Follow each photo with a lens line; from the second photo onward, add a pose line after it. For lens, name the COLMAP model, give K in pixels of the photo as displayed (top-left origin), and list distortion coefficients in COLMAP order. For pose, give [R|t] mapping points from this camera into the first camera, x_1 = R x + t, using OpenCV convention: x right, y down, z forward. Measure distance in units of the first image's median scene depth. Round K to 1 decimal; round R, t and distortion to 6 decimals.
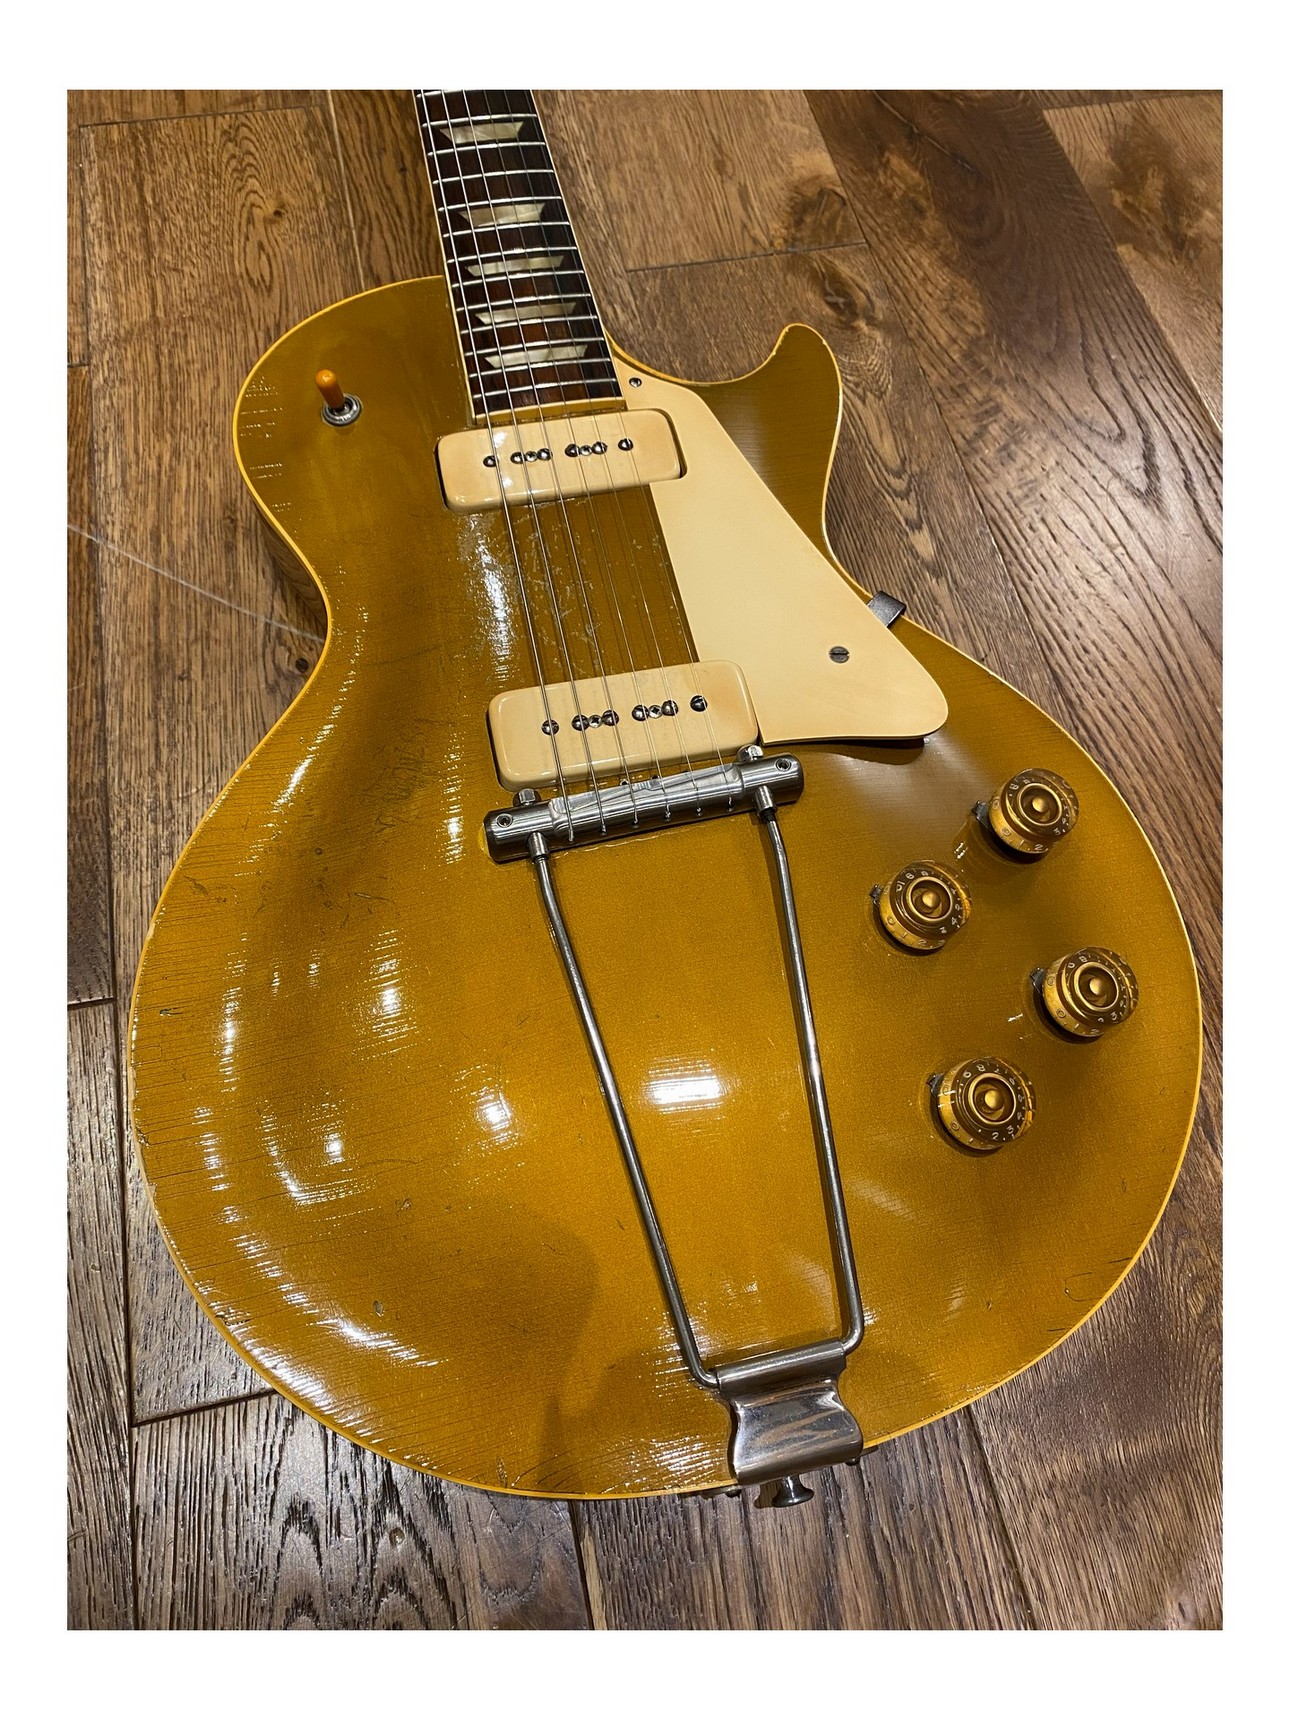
lens RADIAL K [[1172.7, 0, 648.0], [0, 1172.7, 841.7], [0, 0, 1]] dist [0.009877, -0.015724]
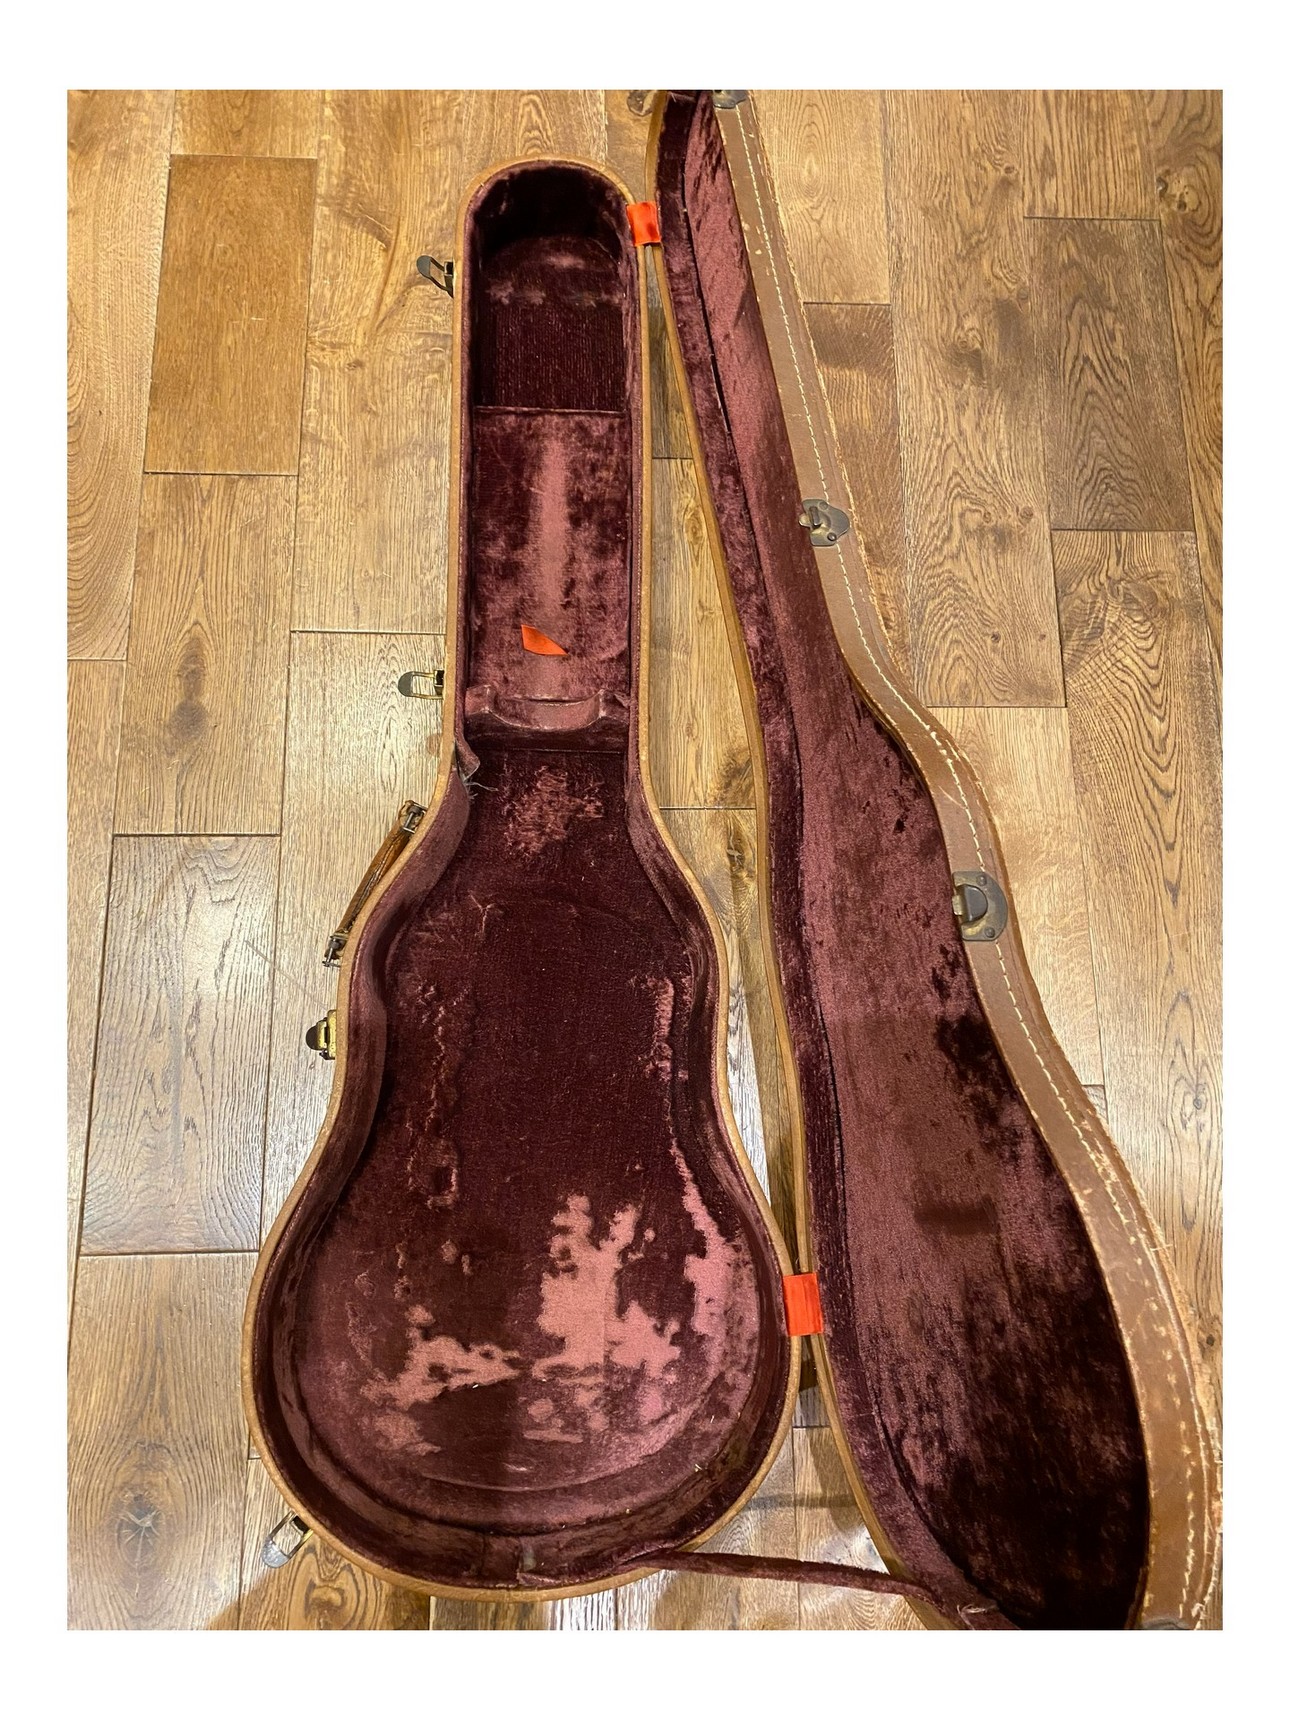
lens RADIAL K [[1266.3, 0, 649.7], [0, 1266.3, 841.1], [0, 0, 1]] dist [0.006249, -0.006960]
pose [[0.979263, 0.199465, -0.035471, 0.123708], [-0.189681, 0.964189, 0.185365, -0.912411], [0.071175, -0.174793, 0.982029, -0.833054]]
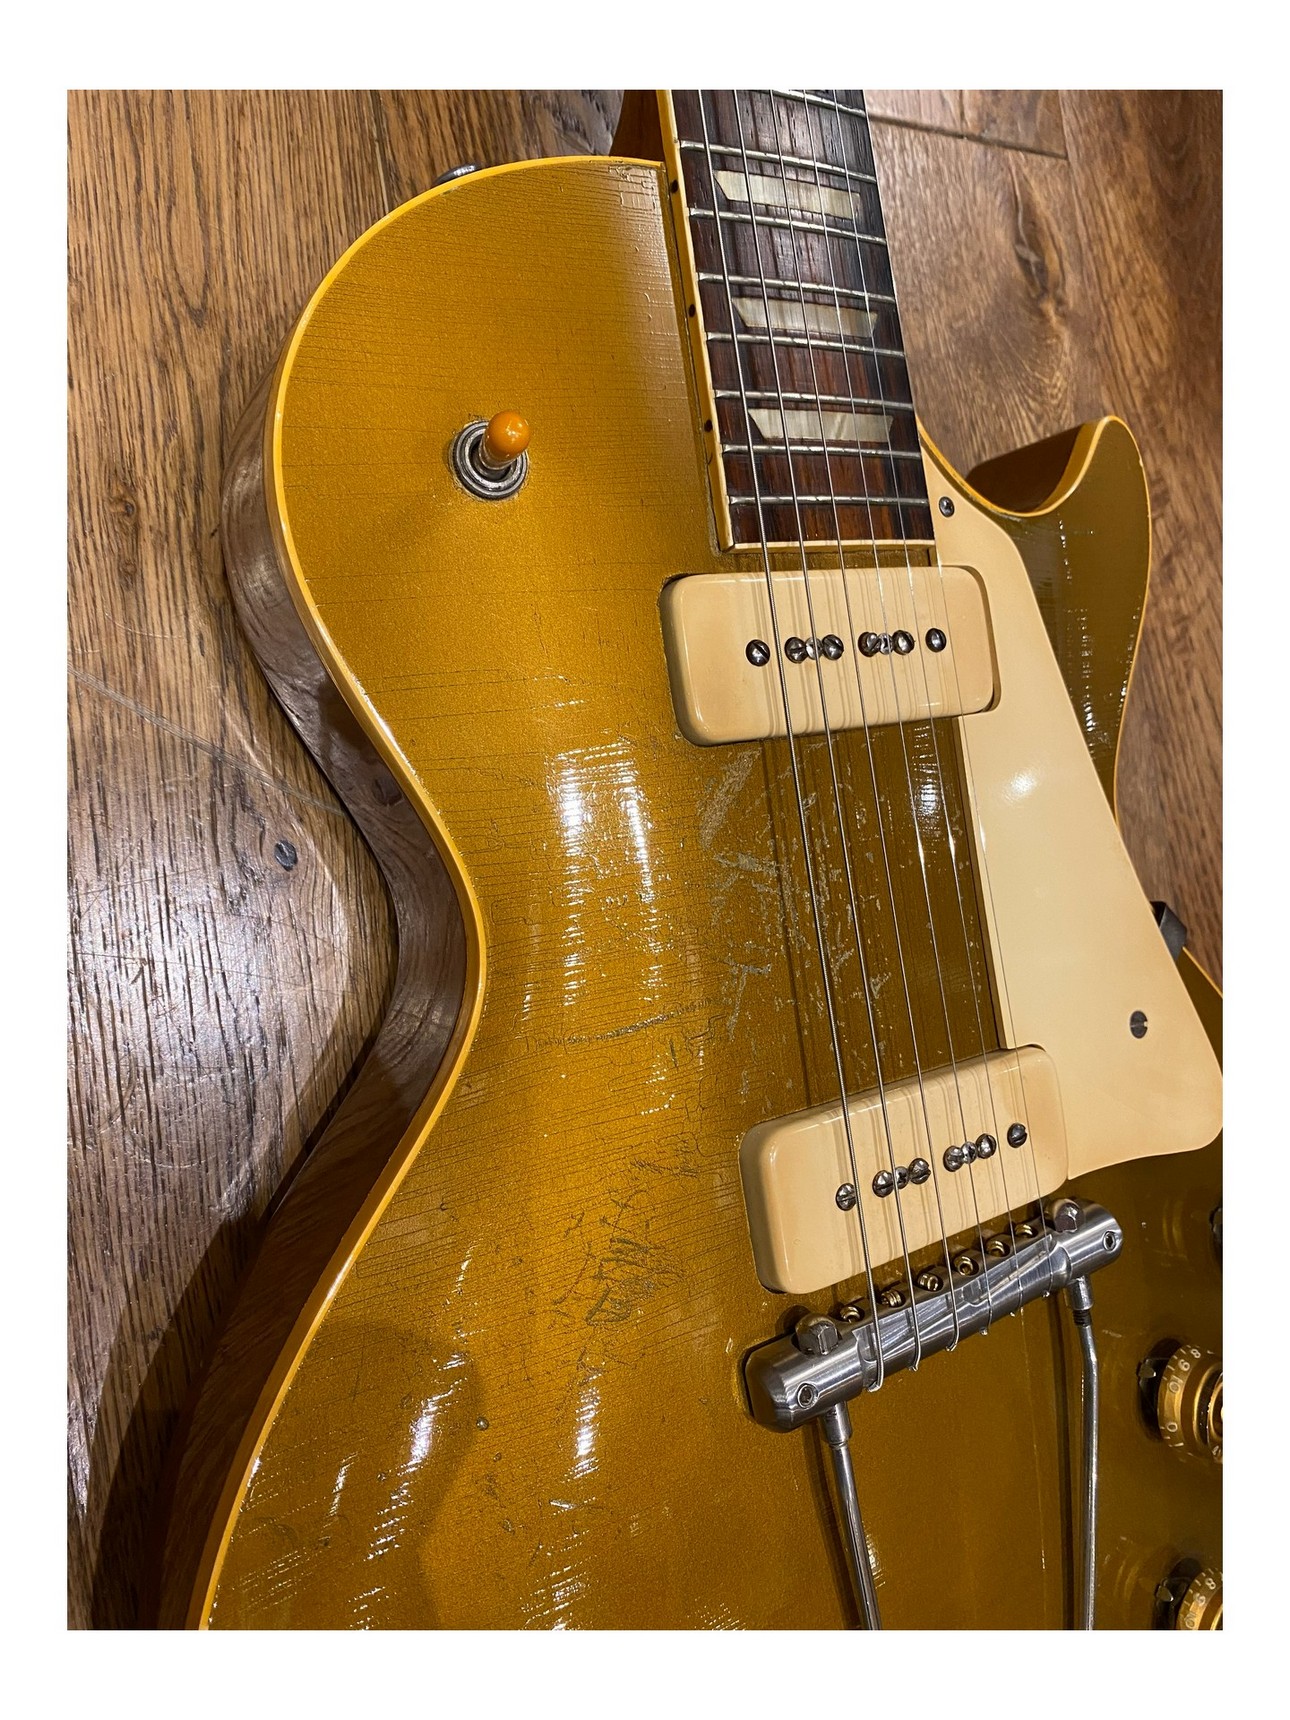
lens RADIAL K [[1172.7, 0, 638.9], [0, 1172.7, 844.2], [0, 0, 1]] dist [0.009877, -0.015724]
pose [[0.895471, 0.076131, 0.438560, -0.374870], [-0.224191, 0.928310, 0.296614, -0.344730], [-0.384538, -0.363930, 0.848342, 0.443214]]
